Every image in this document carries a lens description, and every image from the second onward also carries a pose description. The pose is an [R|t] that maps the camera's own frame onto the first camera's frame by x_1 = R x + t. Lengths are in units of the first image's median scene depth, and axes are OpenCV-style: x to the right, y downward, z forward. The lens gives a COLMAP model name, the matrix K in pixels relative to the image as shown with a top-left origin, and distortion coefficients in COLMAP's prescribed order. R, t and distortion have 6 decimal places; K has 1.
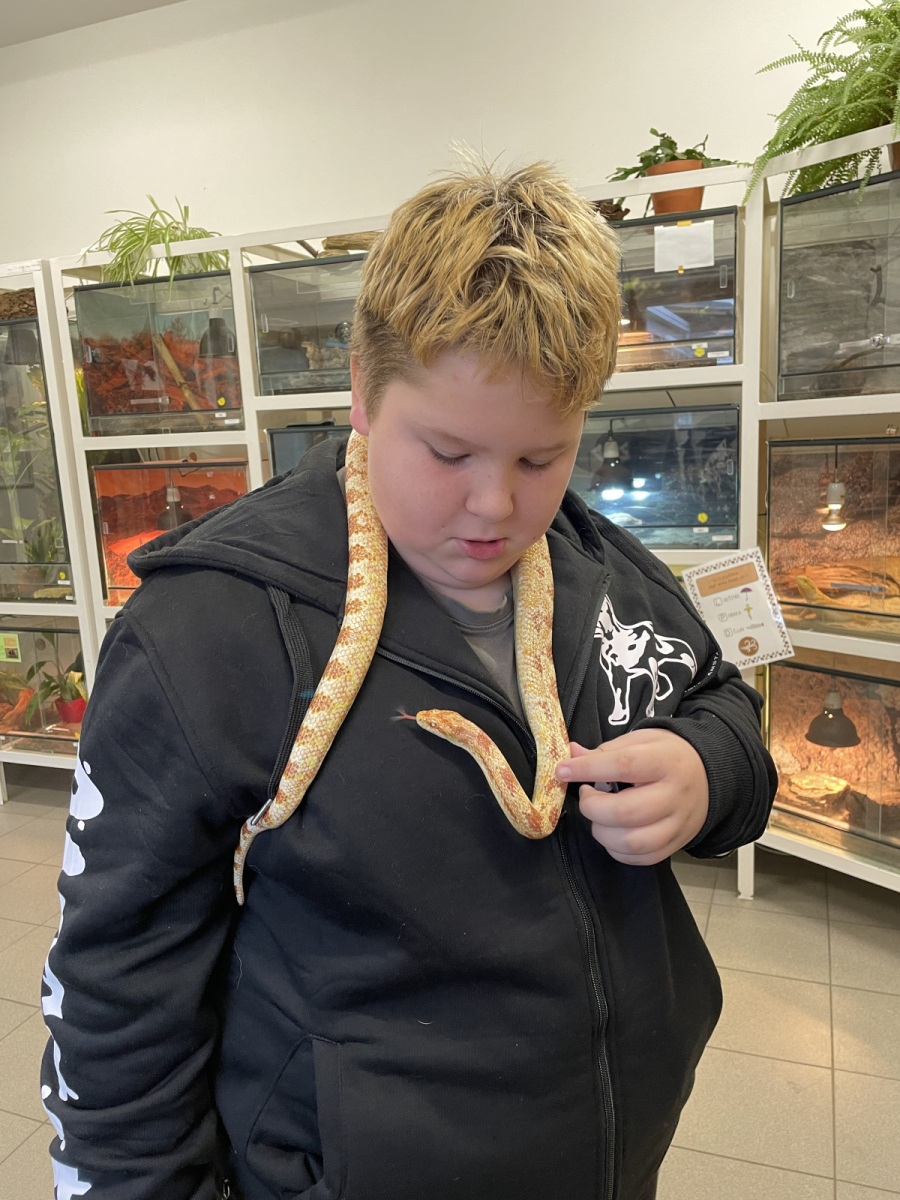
lens RADIAL K [[911.5, 0, 444.9], [0, 911.5, 596.6], [0, 0, 1]] dist [0.082931, -0.112364]
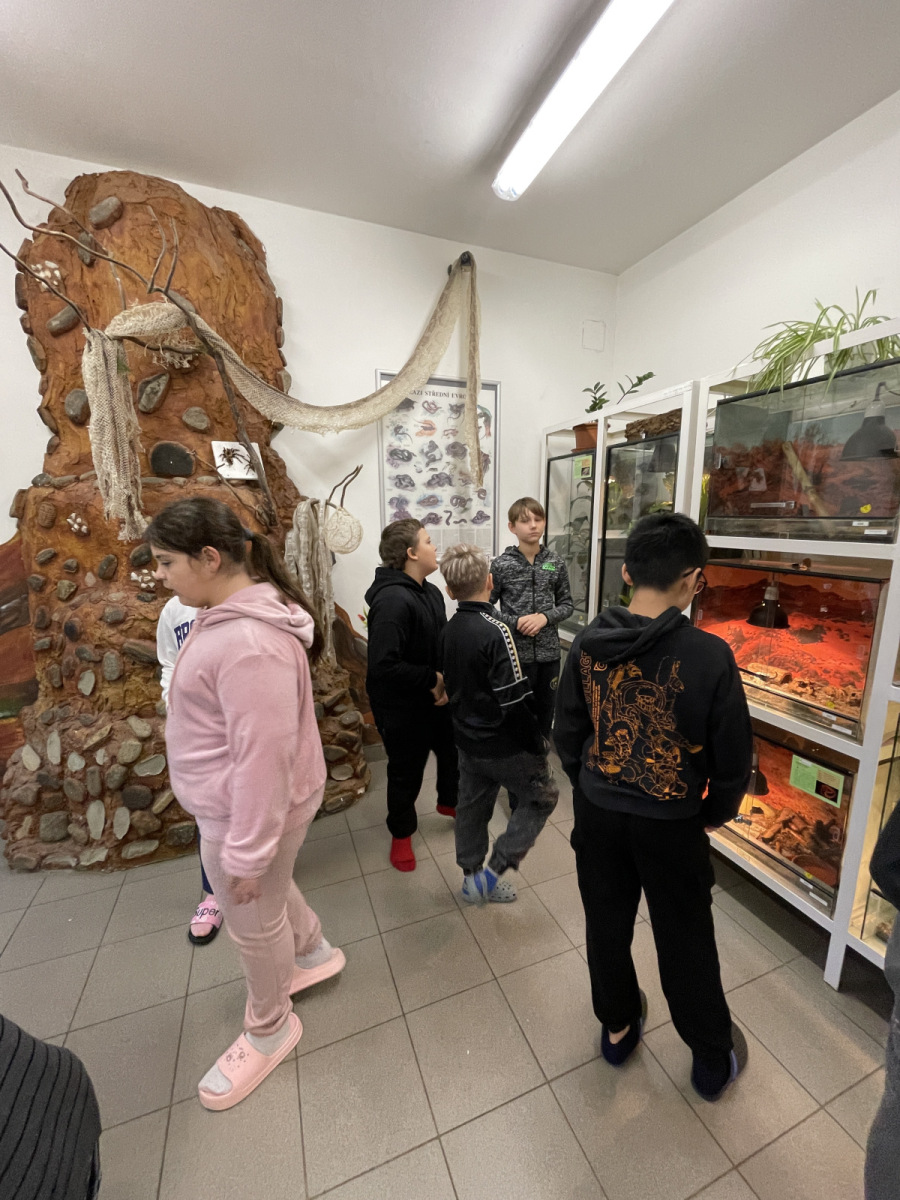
lens RADIAL K [[479.3, 0, 456.3], [0, 479.3, 606.8], [0, 0, 1]] dist [-0.003386, 0.000923]
pose [[0.674341, 0.186029, -0.714603, -0.153642], [-0.168173, 0.981005, 0.096682, -0.093058], [0.719015, 0.054981, 0.692817, 0.382062]]
